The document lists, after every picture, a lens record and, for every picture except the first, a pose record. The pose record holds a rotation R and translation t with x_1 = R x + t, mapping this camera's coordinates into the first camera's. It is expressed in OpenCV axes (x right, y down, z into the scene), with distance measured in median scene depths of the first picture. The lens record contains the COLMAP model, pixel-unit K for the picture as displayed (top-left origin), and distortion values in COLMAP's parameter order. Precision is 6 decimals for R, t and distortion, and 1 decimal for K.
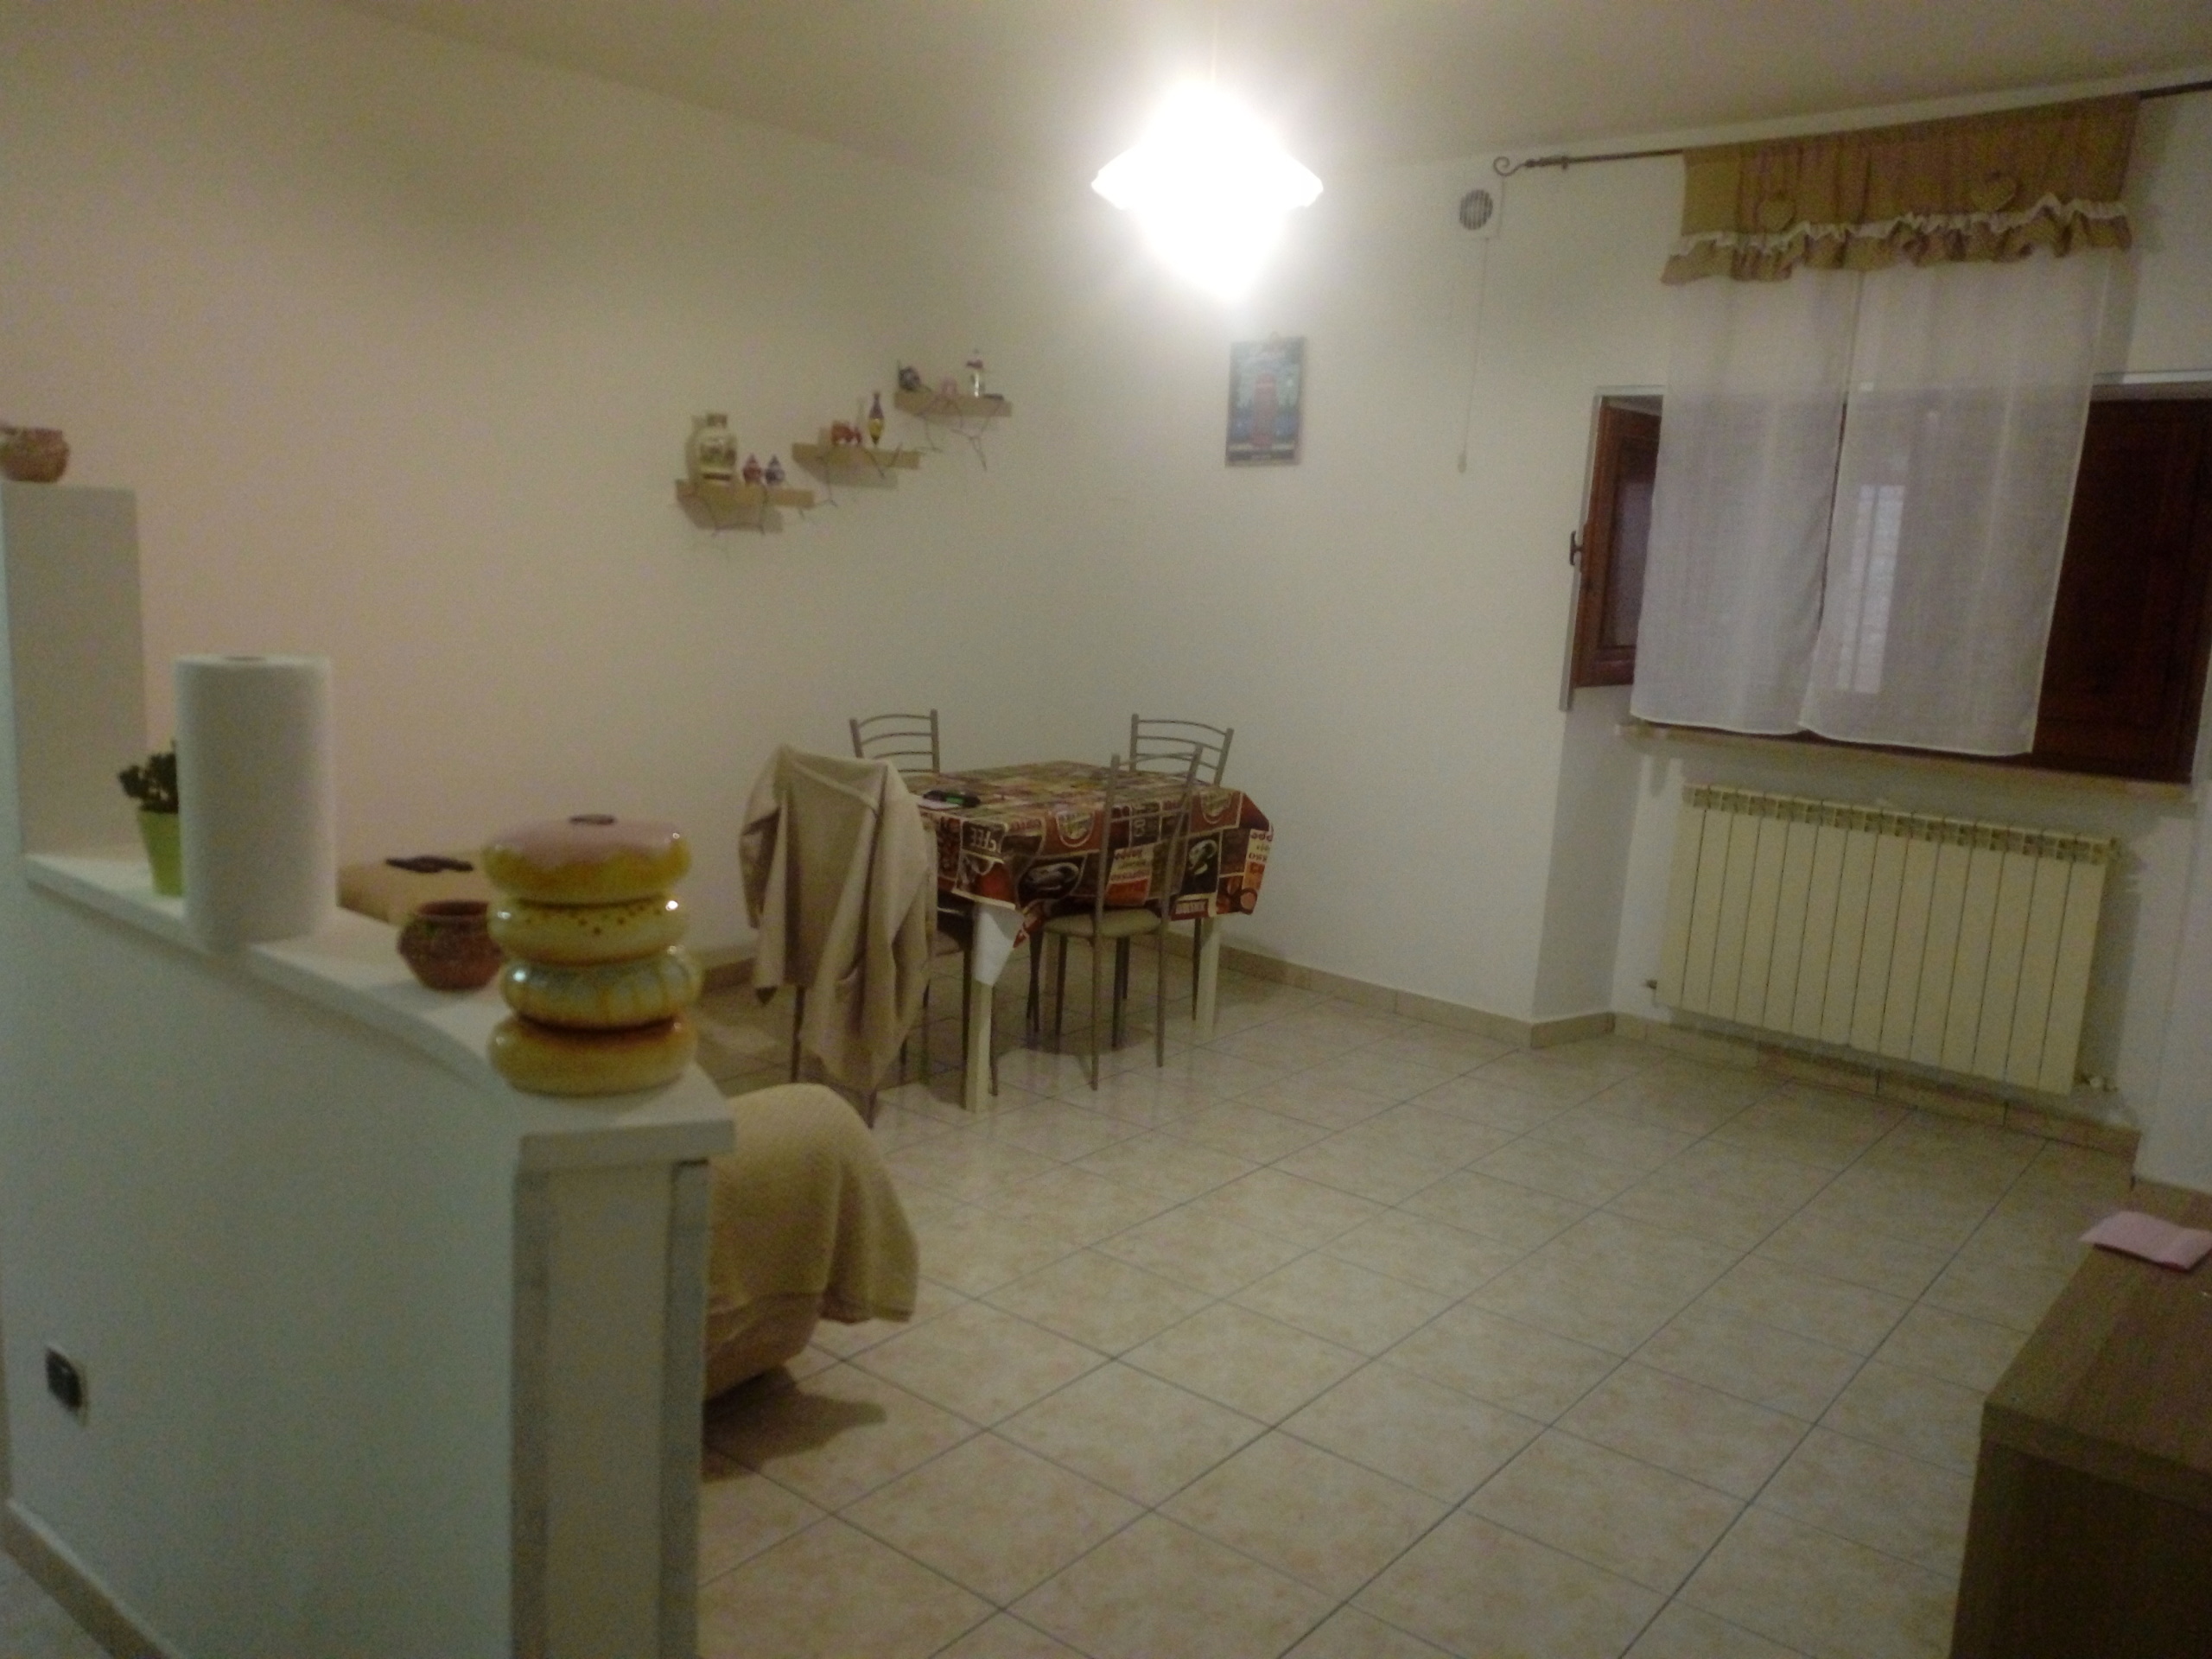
lens RADIAL K [[1706.4, 0, 1100.9], [0, 1706.4, 828.7], [0, 0, 1]] dist [0.118557, -0.212020]
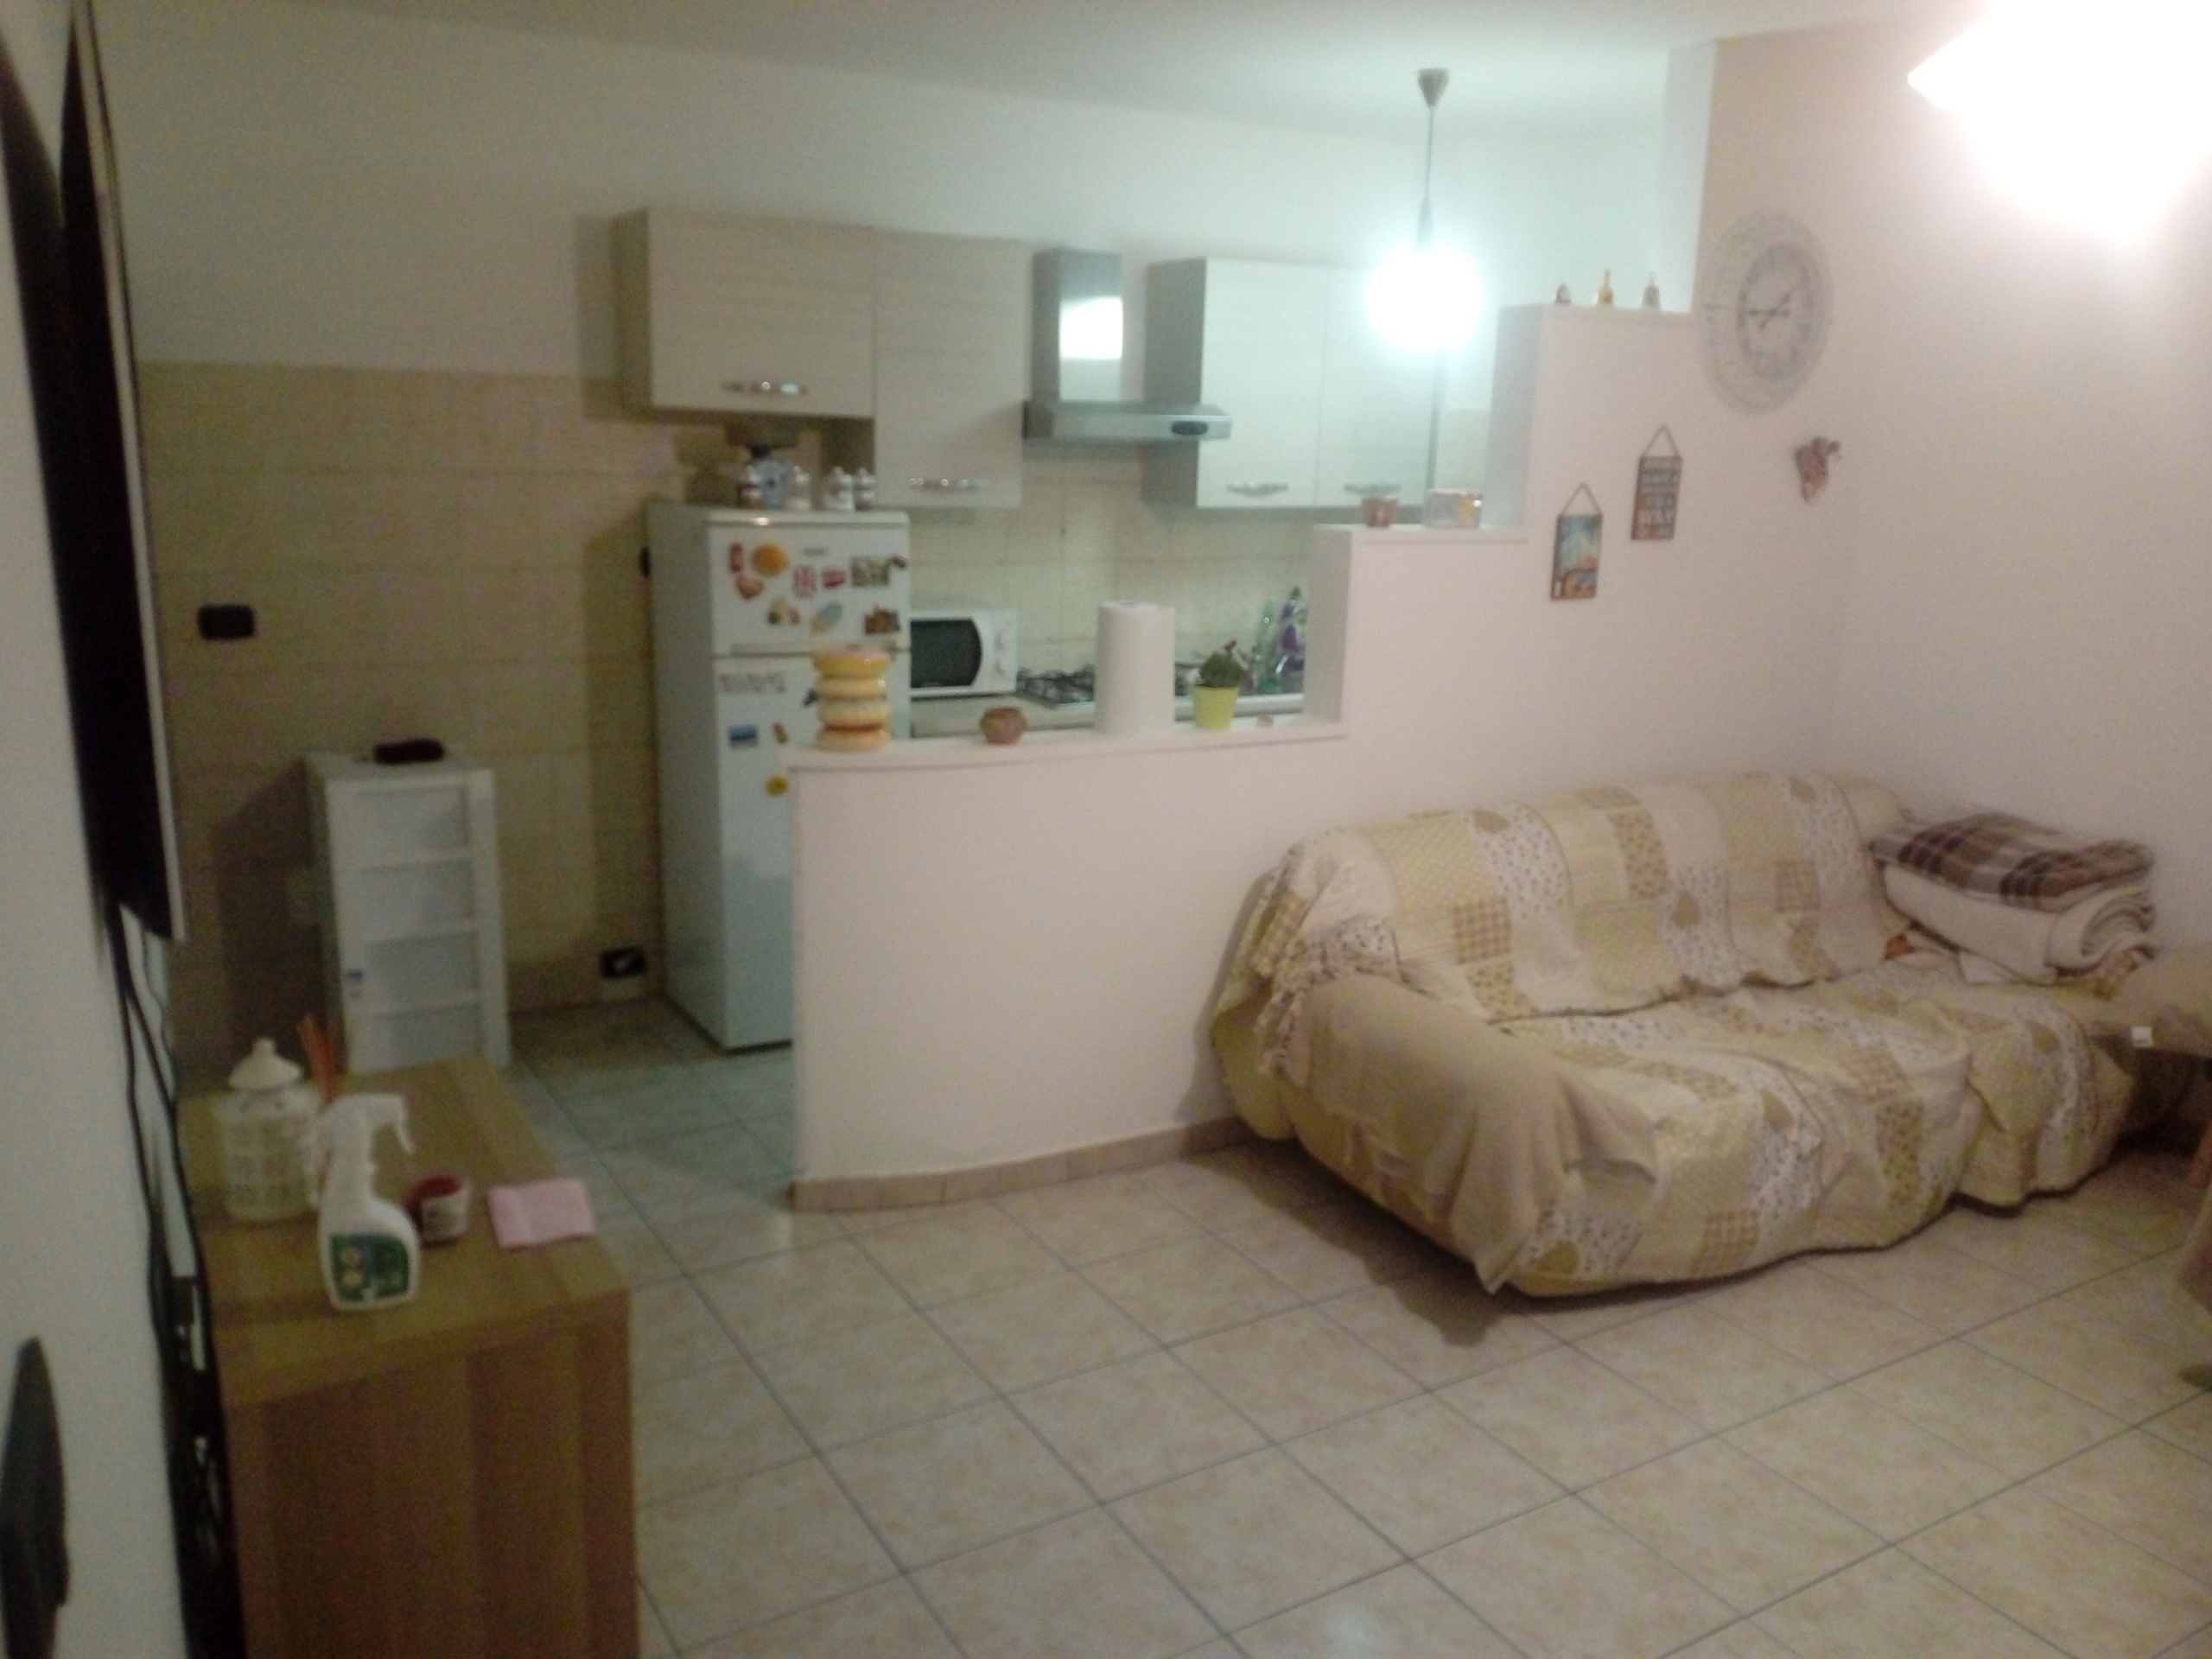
lens RADIAL K [[1706.4, 0, 1100.9], [0, 1706.4, 828.7], [0, 0, 1]] dist [0.118557, -0.212020]
pose [[-0.344391, 0.155373, -0.925880, 0.550654], [-0.198938, 0.951737, 0.233709, -0.116053], [0.917507, 0.264680, -0.296860, 0.600117]]
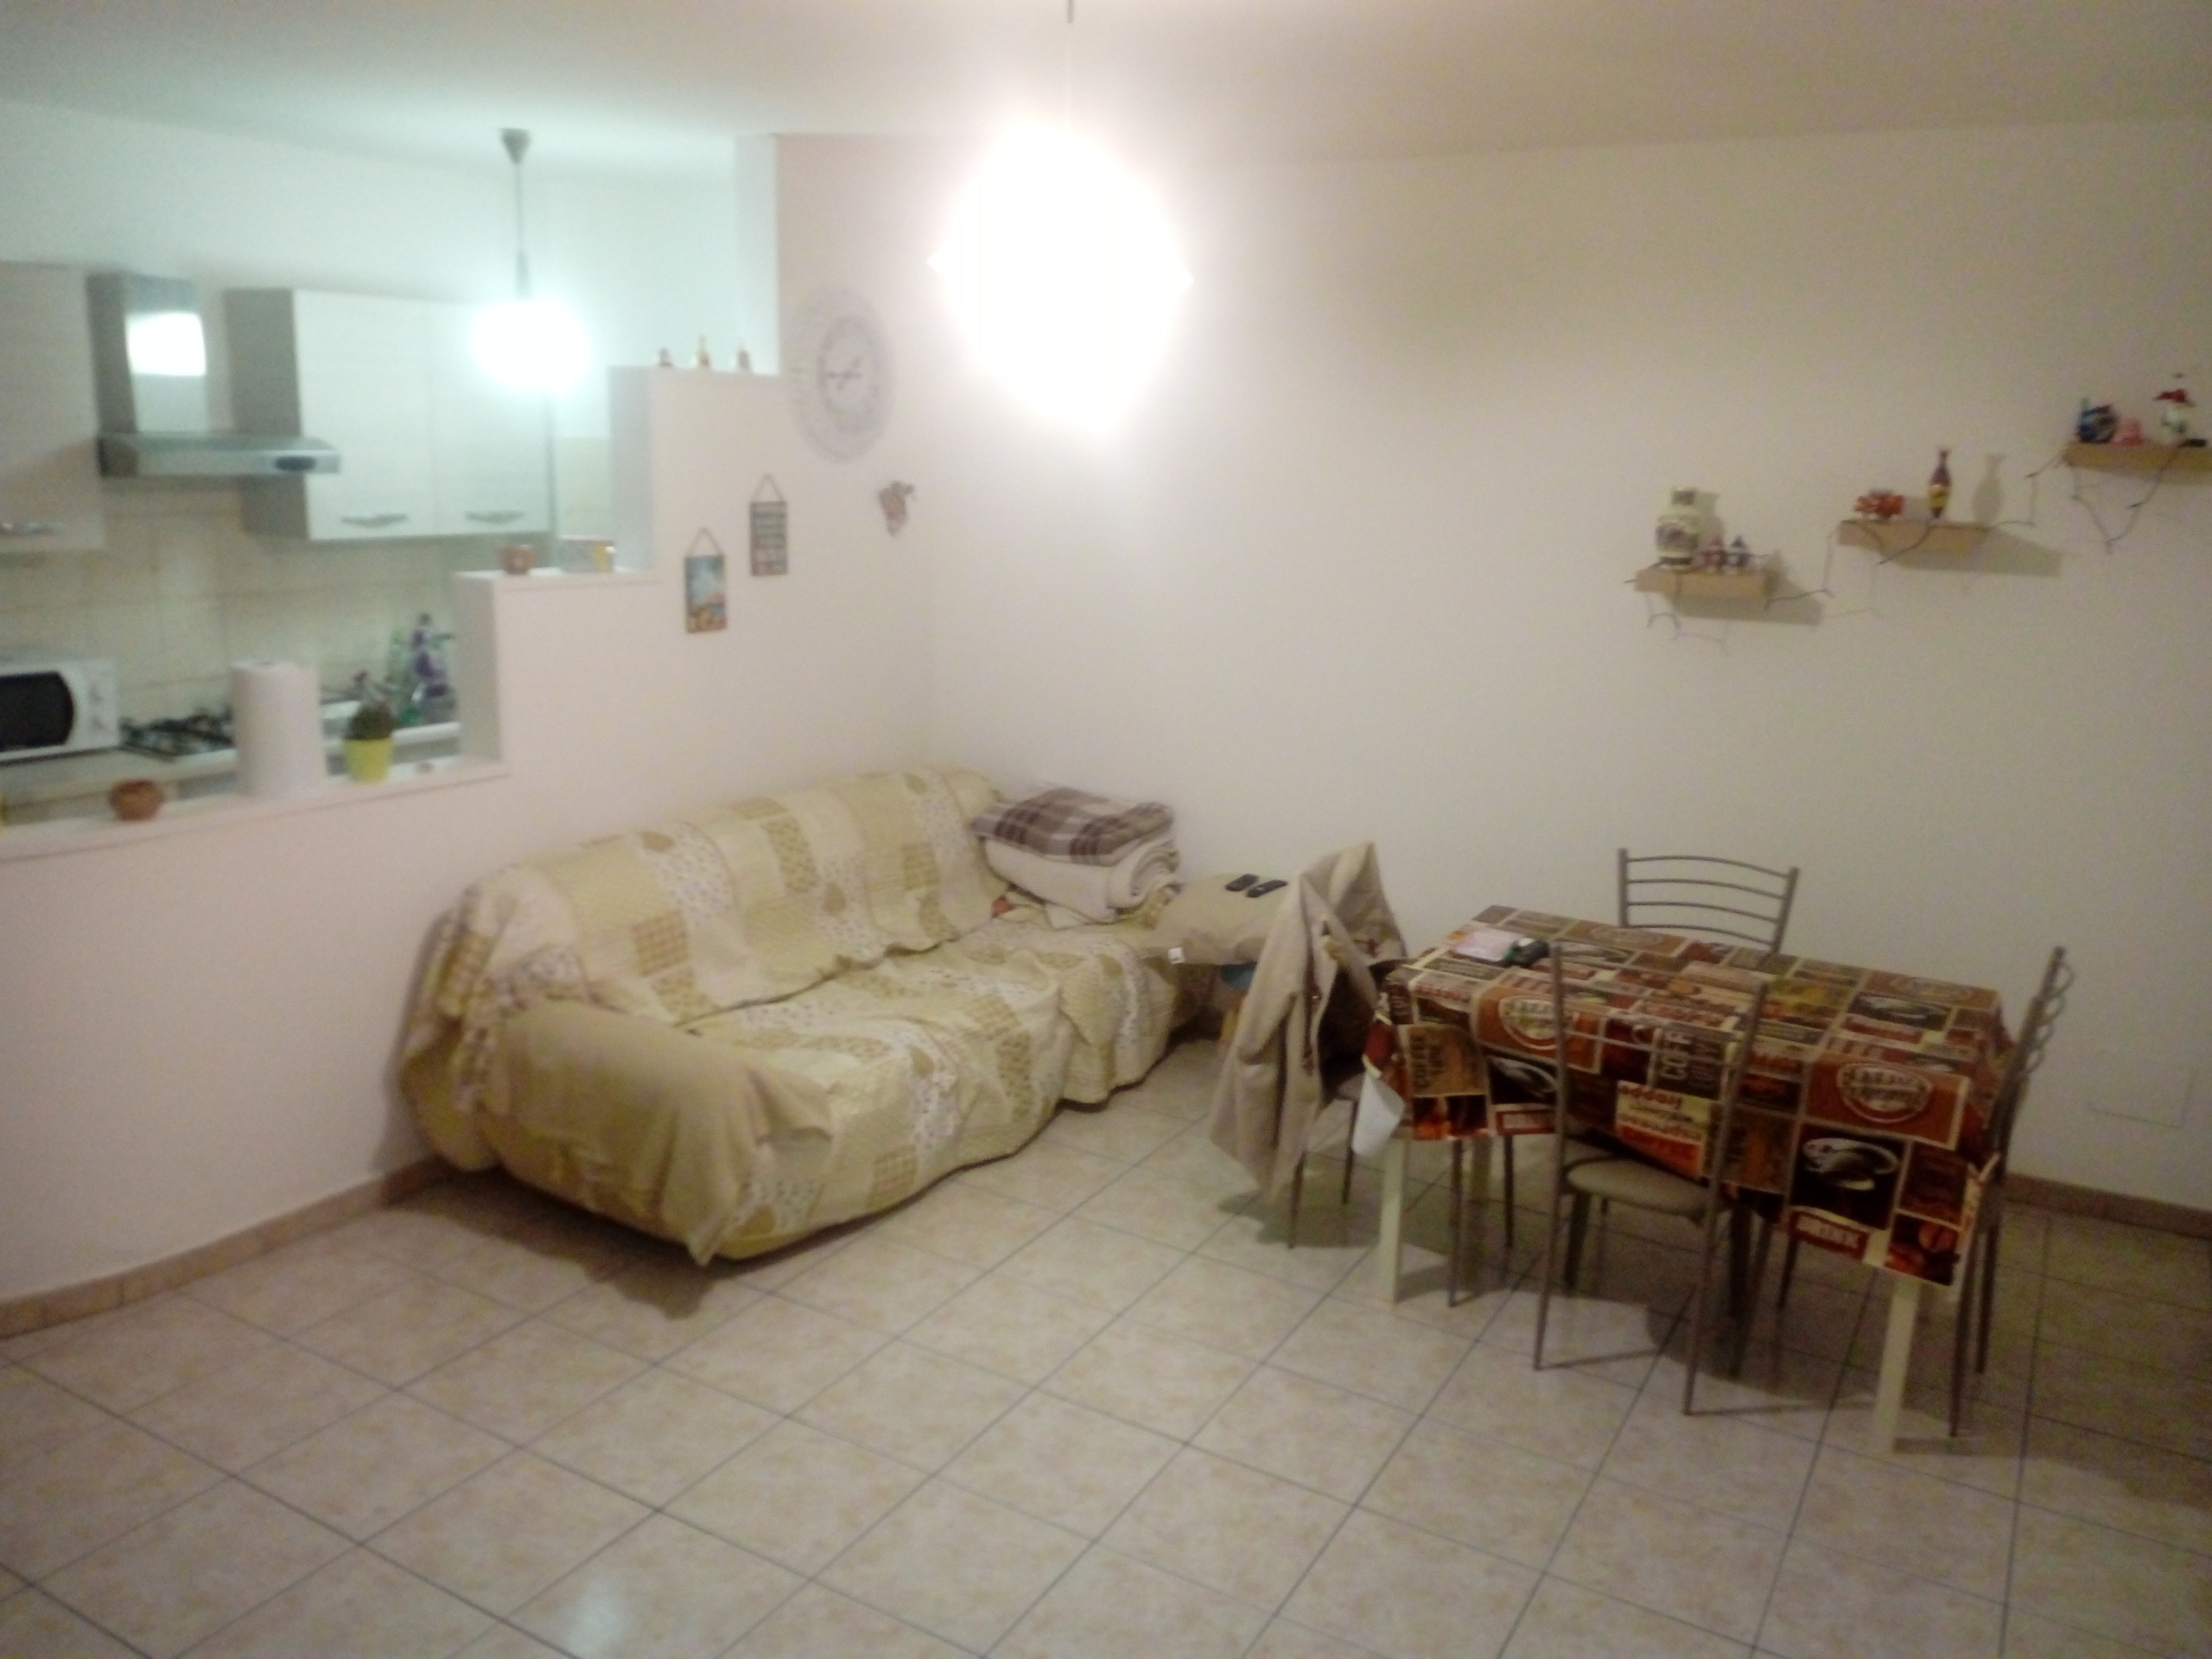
lens RADIAL K [[1706.4, 0, 1100.9], [0, 1706.4, 828.7], [0, 0, 1]] dist [0.118557, -0.212020]
pose [[0.144564, 0.179606, -0.973058, 0.632157], [-0.190385, 0.970063, 0.150769, -0.150691], [0.971007, 0.163460, 0.174431, 0.593965]]
